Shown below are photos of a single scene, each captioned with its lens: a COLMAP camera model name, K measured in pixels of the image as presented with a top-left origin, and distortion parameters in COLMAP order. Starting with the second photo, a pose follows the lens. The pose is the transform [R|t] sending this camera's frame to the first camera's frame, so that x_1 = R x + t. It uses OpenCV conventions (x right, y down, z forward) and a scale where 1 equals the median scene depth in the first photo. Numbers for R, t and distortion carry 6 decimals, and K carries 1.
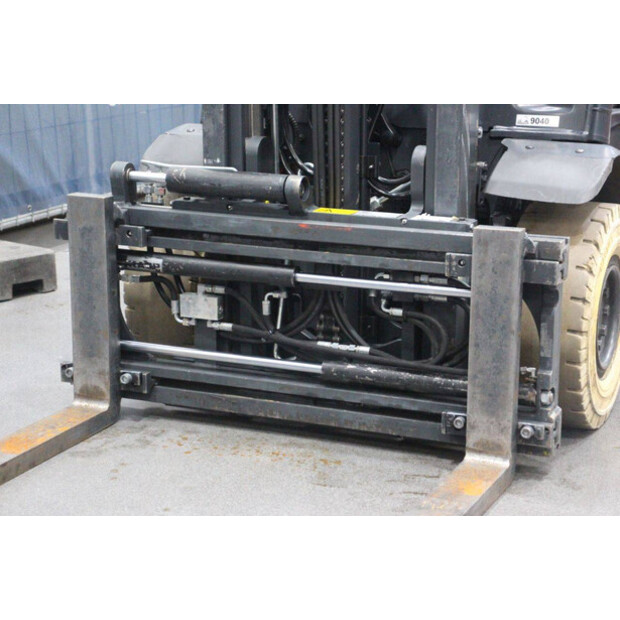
lens RADIAL K [[1460.7, 0, 308.9], [0, 1460.7, 313.4], [0, 0, 1]] dist [0.423776, 0.000000]
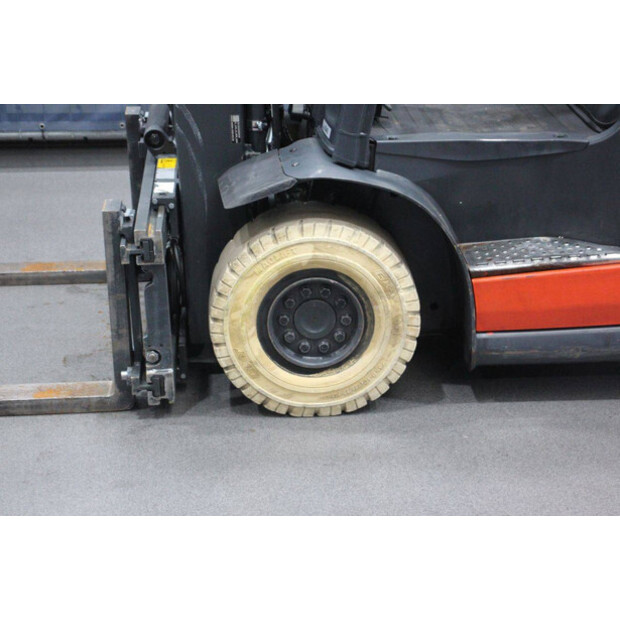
lens RADIAL K [[1460.7, 0, 313.0], [0, 1460.7, 311.7], [0, 0, 1]] dist [0.423776, 0.000000]
pose [[0.455998, 0.315237, -0.832281, 1.144762], [-0.193935, 0.947890, 0.252771, -0.288915], [0.868594, 0.046145, 0.493371, 0.507421]]
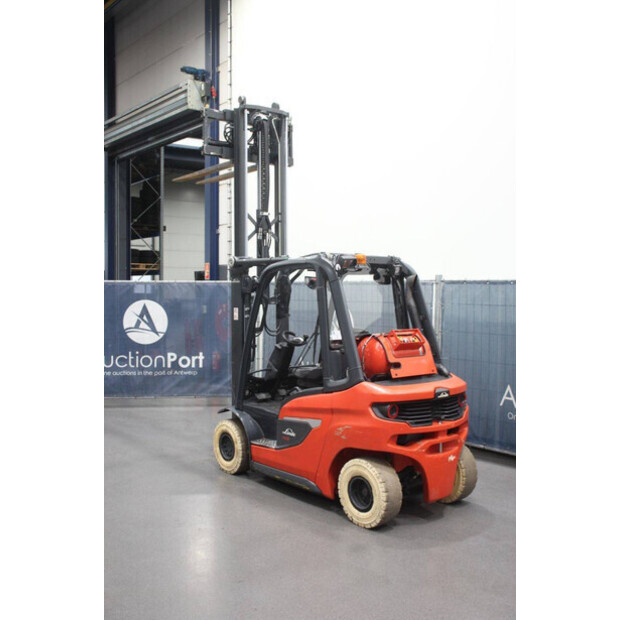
lens RADIAL K [[665.8, 0, 307.8], [0, 665.8, 310.3], [0, 0, 1]] dist [-0.031919, 0.000000]
pose [[-0.464319, 0.028091, -0.885223, 1.858921], [-0.212527, 0.966760, 0.142154, -0.730284], [0.859791, 0.254138, -0.442914, 2.052855]]
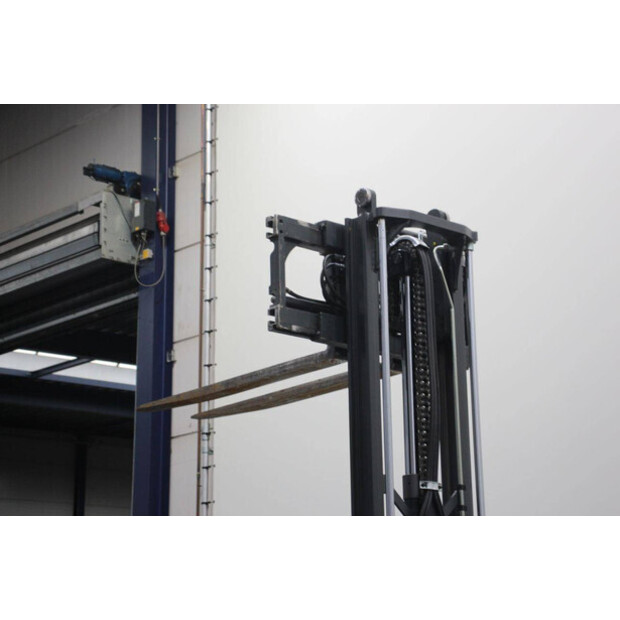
lens RADIAL K [[1460.7, 0, 309.5], [0, 1460.7, 310.5], [0, 0, 1]] dist [0.423776, 0.000000]
pose [[-0.406260, -0.231094, -0.884052, 1.697270], [-0.208177, 0.965456, -0.156707, -0.594138], [0.889728, 0.120376, -0.440334, 1.539456]]
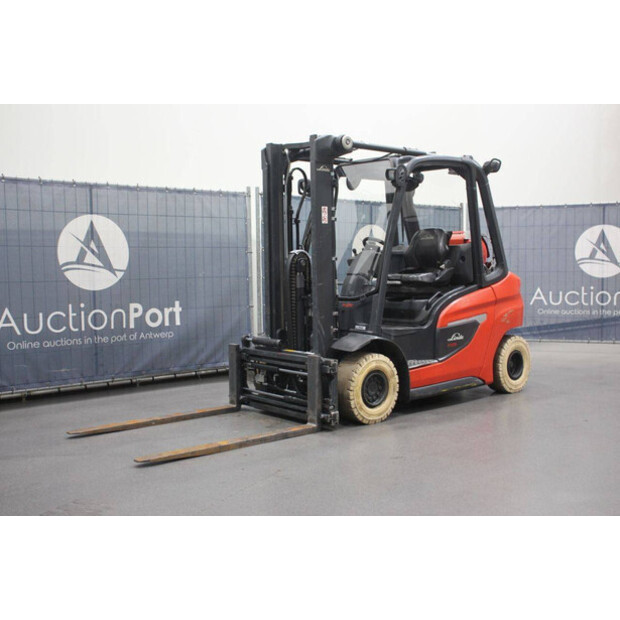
lens RADIAL K [[742.3, 0, 312.1], [0, 742.3, 311.4], [0, 0, 1]] dist [0.006947, 0.000000]
pose [[0.906972, 0.021331, -0.420651, 0.791244], [-0.091538, 0.984828, -0.147425, 0.090336], [0.411124, 0.172216, 0.895164, -0.538158]]
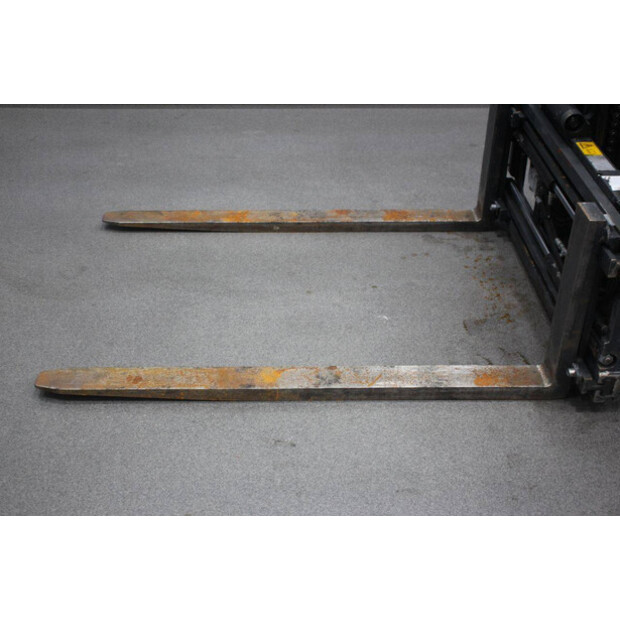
lens RADIAL K [[826.2, 0, 312.0], [0, 826.2, 314.7], [0, 0, 1]] dist [0.046073, 0.000000]
pose [[0.426701, 0.499495, -0.753944, 0.527596], [-0.221466, 0.865975, 0.448375, -0.214729], [0.876857, -0.024349, 0.480134, 0.450102]]
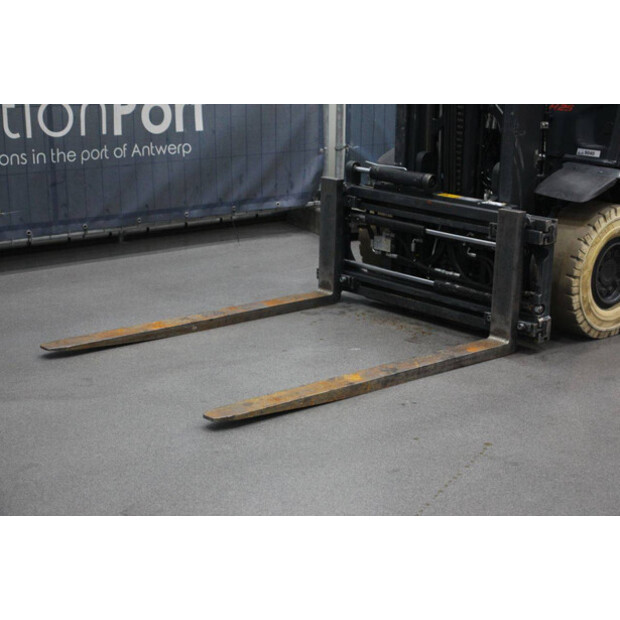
lens RADIAL K [[1211.9, 0, 321.1], [0, 1211.9, 314.9], [0, 0, 1]] dist [0.304397, 0.000000]
pose [[0.913765, 0.120447, -0.387977, 0.472097], [-0.114715, 0.992672, 0.037997, 0.036187], [0.389710, 0.009786, 0.920885, -0.430585]]
